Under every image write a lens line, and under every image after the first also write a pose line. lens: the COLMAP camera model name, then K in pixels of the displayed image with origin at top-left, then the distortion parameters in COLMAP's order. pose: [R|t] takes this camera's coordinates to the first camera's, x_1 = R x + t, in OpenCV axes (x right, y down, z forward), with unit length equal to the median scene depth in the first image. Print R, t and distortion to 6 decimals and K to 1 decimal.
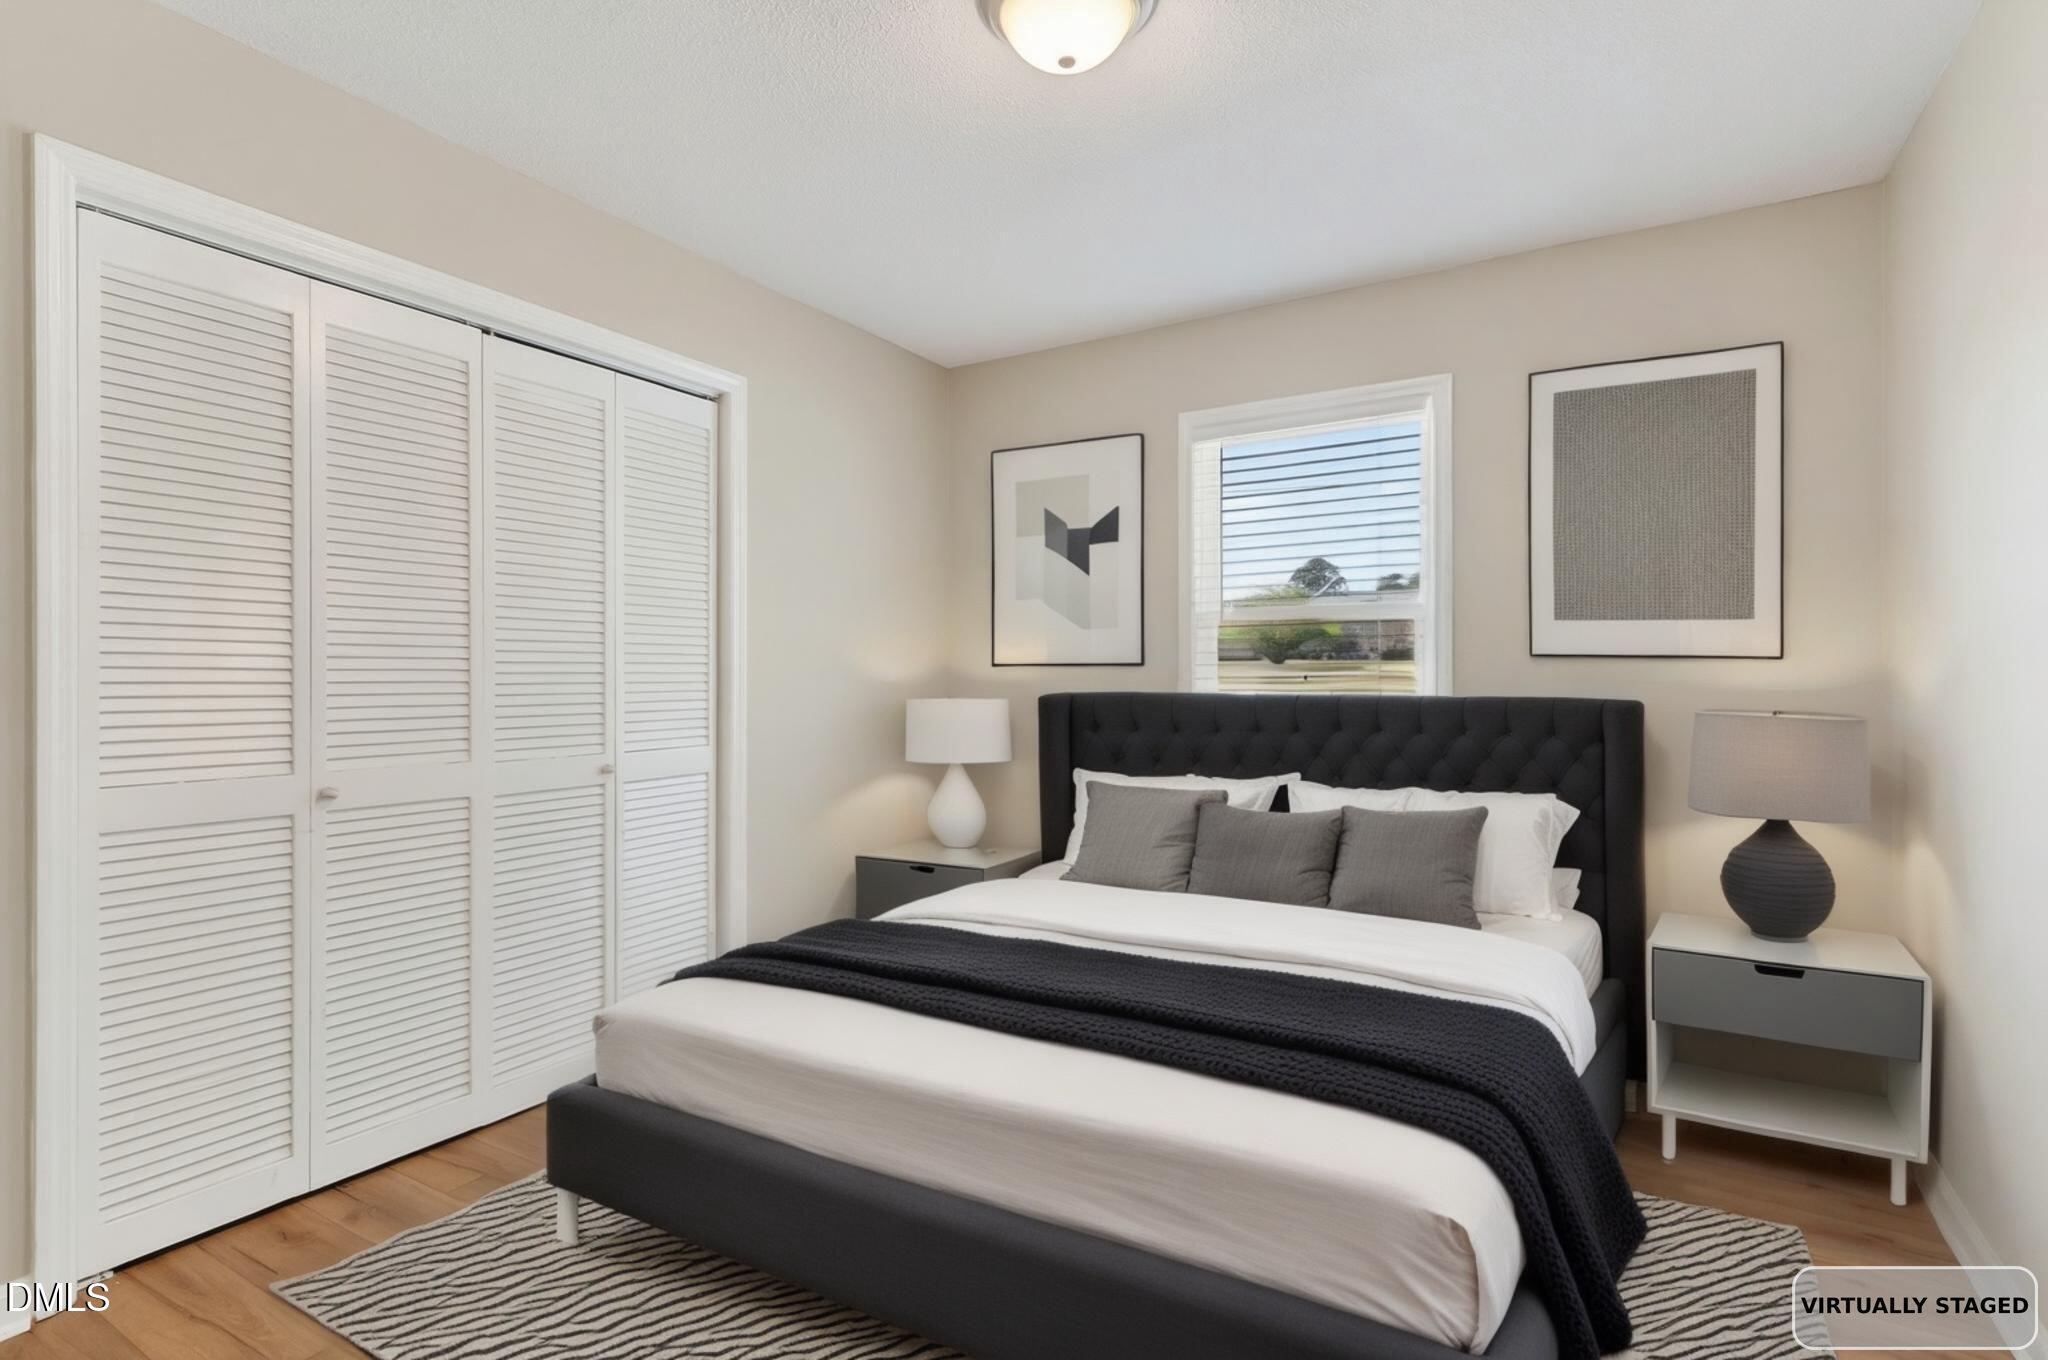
lens RADIAL K [[988.9, 0, 1010.3], [0, 988.9, 674.7], [0, 0, 1]] dist [0.003269, 0.001828]
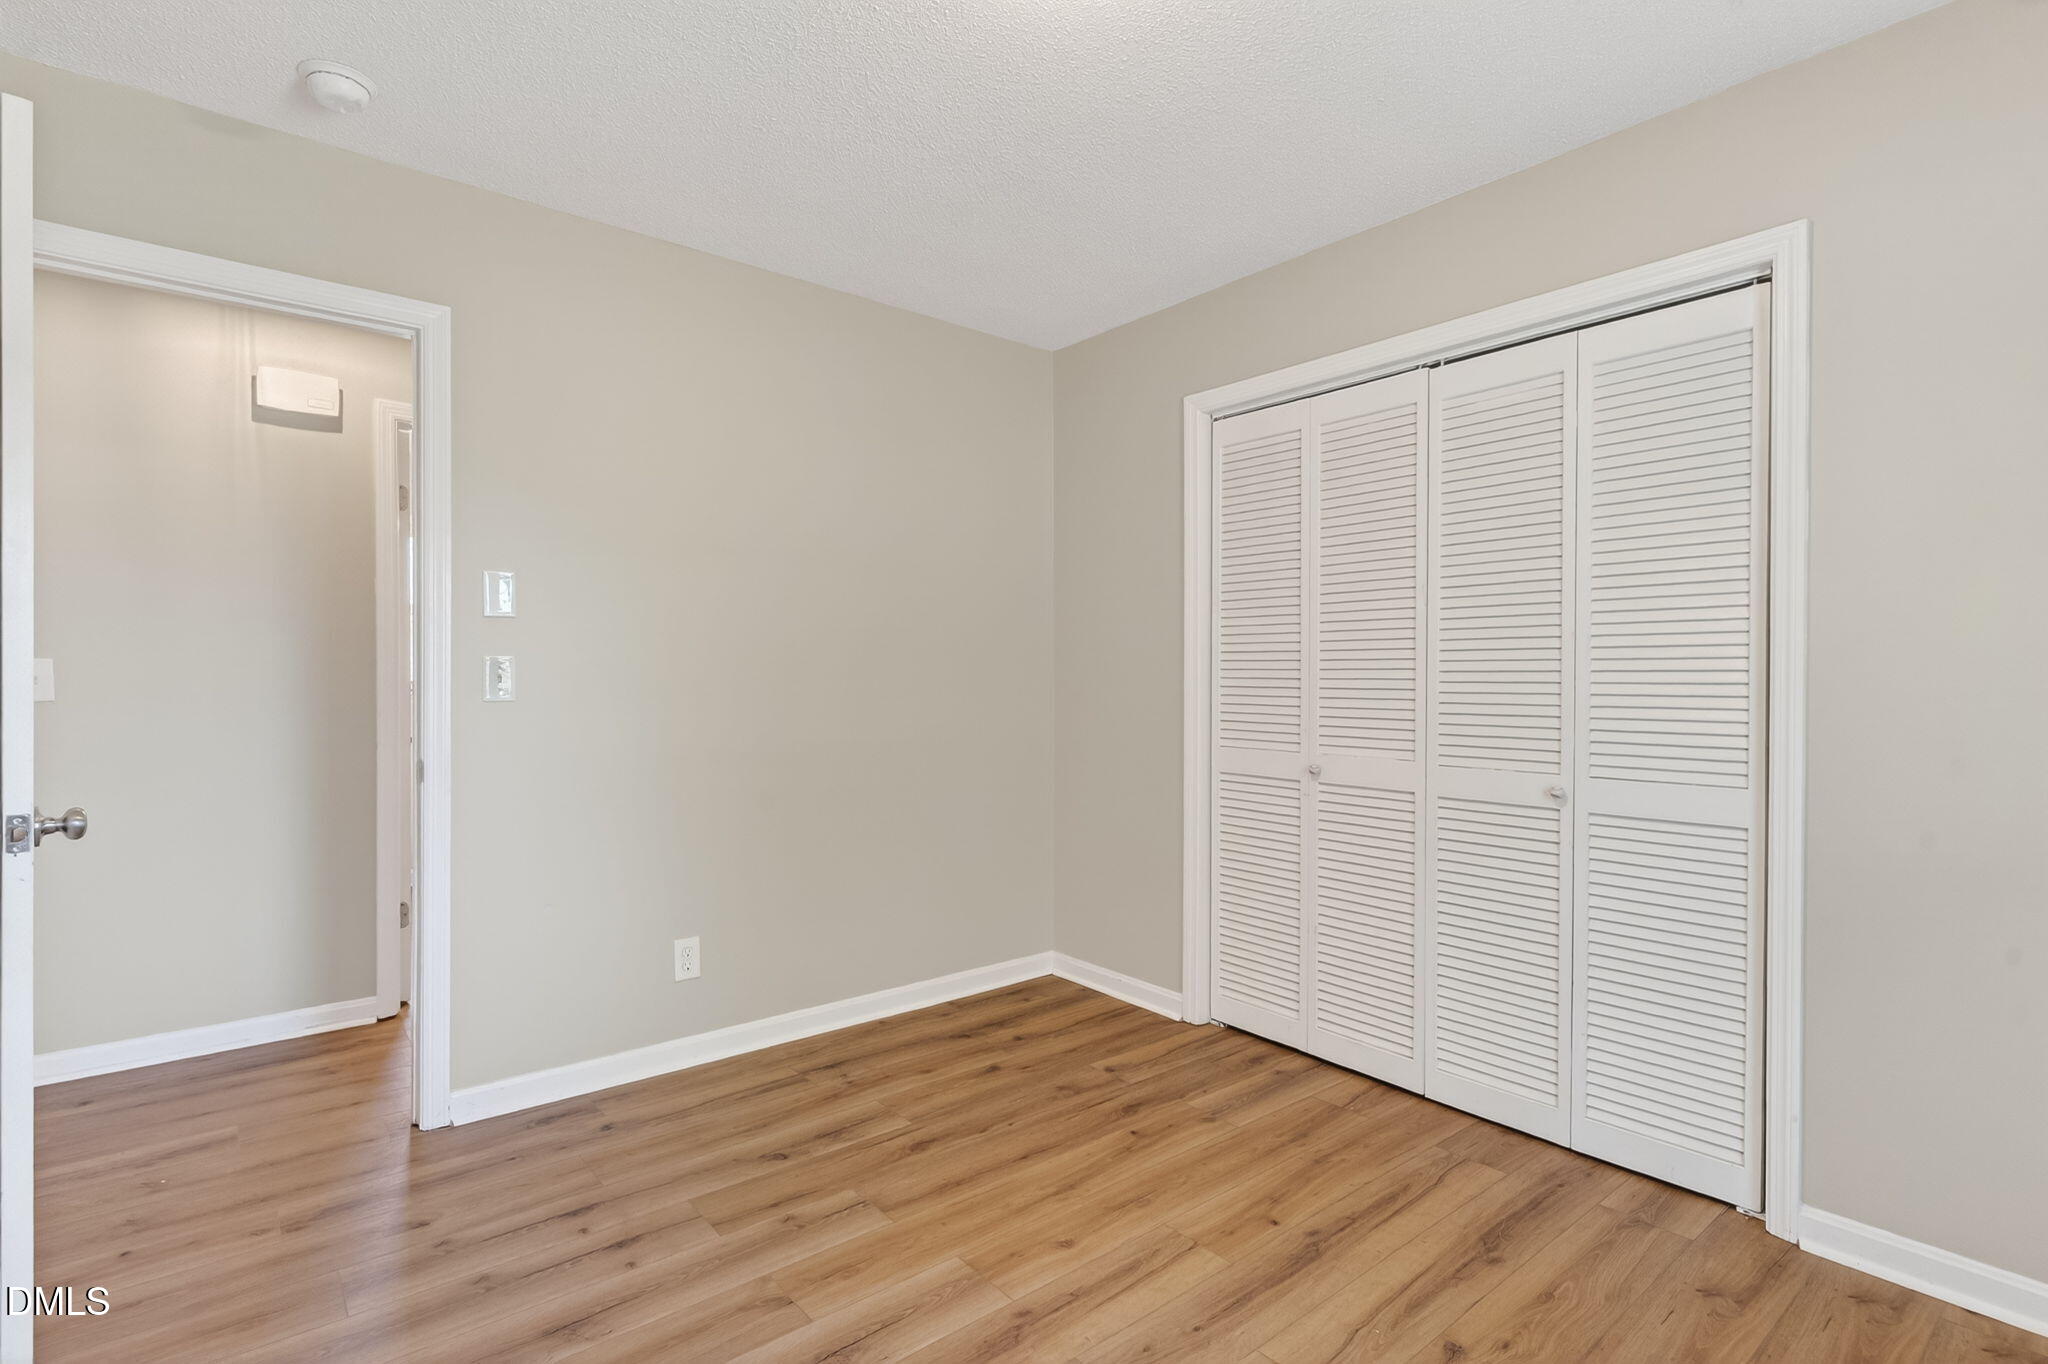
lens RADIAL K [[988.9, 0, 1010.3], [0, 988.9, 676.7], [0, 0, 1]] dist [0.003269, 0.001828]
pose [[-0.336393, -0.001443, -0.941721, 0.702140], [-0.000262, 0.999999, -0.001438, -0.005988], [0.941722, -0.000237, -0.336393, 1.011433]]
